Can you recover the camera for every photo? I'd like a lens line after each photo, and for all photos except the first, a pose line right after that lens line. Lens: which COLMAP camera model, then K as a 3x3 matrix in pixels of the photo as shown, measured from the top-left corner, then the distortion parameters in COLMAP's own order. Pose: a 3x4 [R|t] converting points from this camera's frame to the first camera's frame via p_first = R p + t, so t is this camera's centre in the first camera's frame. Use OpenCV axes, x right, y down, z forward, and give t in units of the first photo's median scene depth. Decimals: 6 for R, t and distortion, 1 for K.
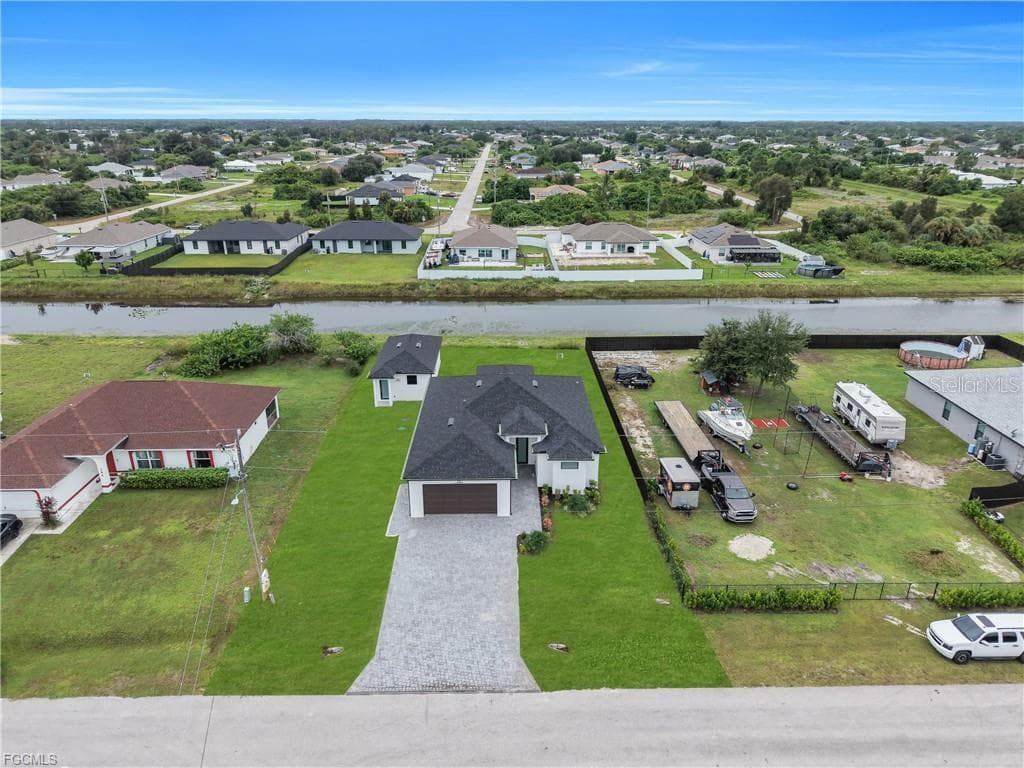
lens RADIAL K [[688.2, 0, 512.0], [0, 688.2, 384.0], [0, 0, 1]] dist [0.034907, -0.041276]
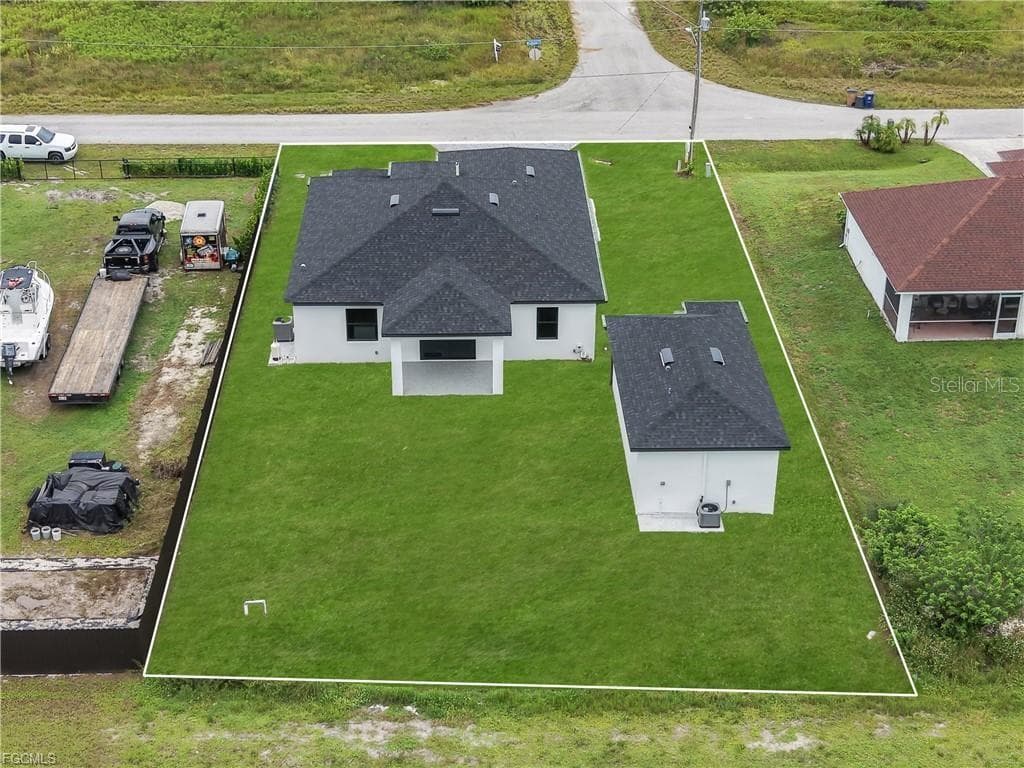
lens RADIAL K [[1608.8, 0, 512.0], [0, 1608.8, 384.0], [0, 0, 1]] dist [0.138333, -0.093419]
pose [[-0.999912, 0.001409, -0.013224, -0.053542], [-0.009048, 0.656699, 0.754098, -1.055835], [0.009747, 0.754151, -0.656628, 2.314923]]
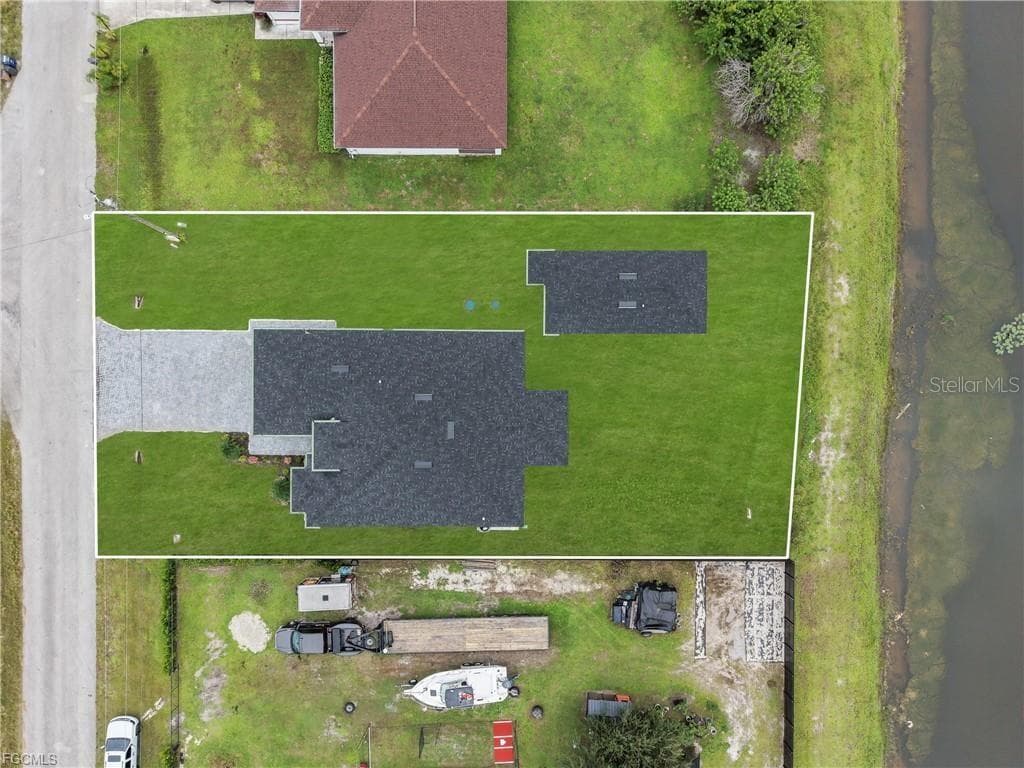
lens RADIAL K [[688.2, 0, 512.0], [0, 688.2, 384.0], [0, 0, 1]] dist [0.034907, -0.041276]
pose [[-0.022606, 0.999741, 0.002530, -0.081672], [-0.356827, -0.010432, 0.934112, -0.953747], [0.933897, 0.020214, 0.356971, 0.930460]]
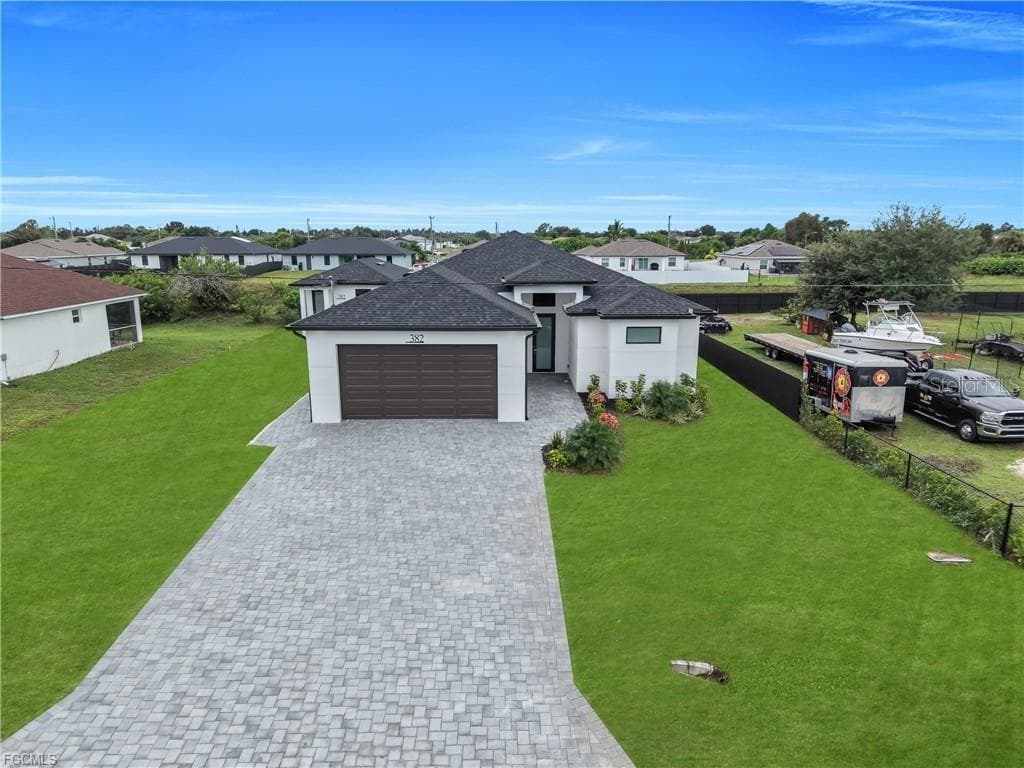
lens RADIAL K [[688.2, 0, 512.0], [0, 688.2, 384.0], [0, 0, 1]] dist [0.034907, -0.041276]
pose [[0.999994, -0.002980, -0.001832, -0.010403], [0.002668, 0.988492, -0.151247, 0.227665], [0.002261, 0.151241, 0.988494, 0.508715]]
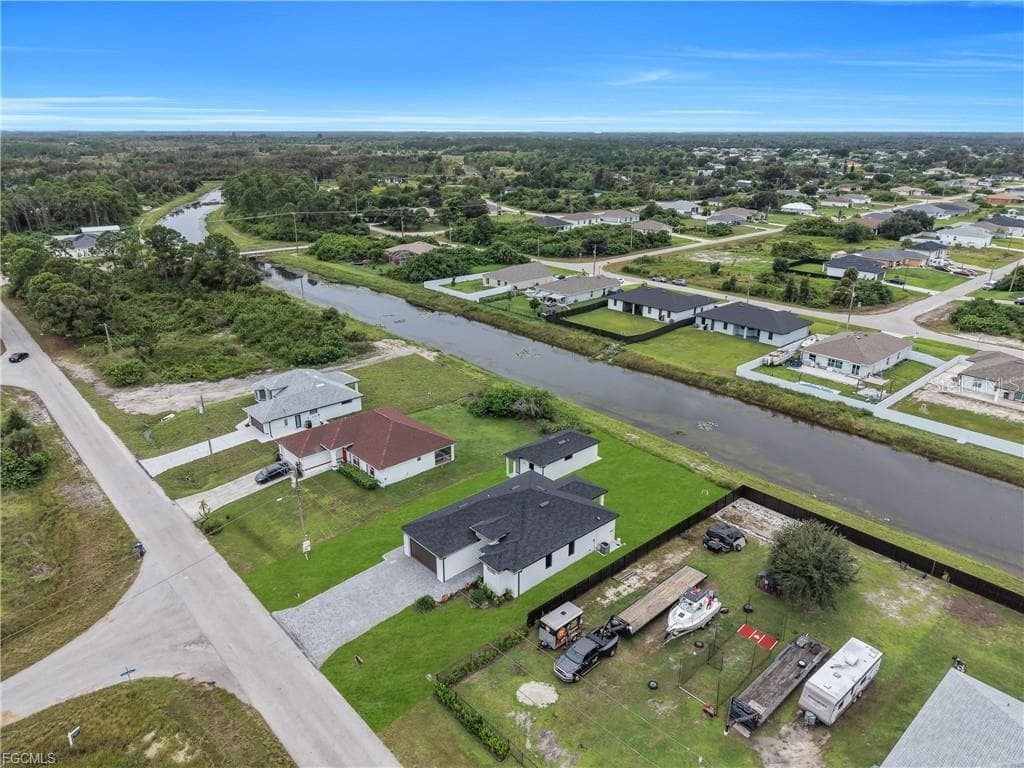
lens RADIAL K [[688.2, 0, 512.0], [0, 688.2, 384.0], [0, 0, 1]] dist [0.034907, -0.041276]
pose [[0.652902, 0.258657, -0.711910, 0.995425], [-0.268262, 0.957929, 0.102017, -0.385907], [0.708347, 0.124371, 0.694821, 0.034908]]
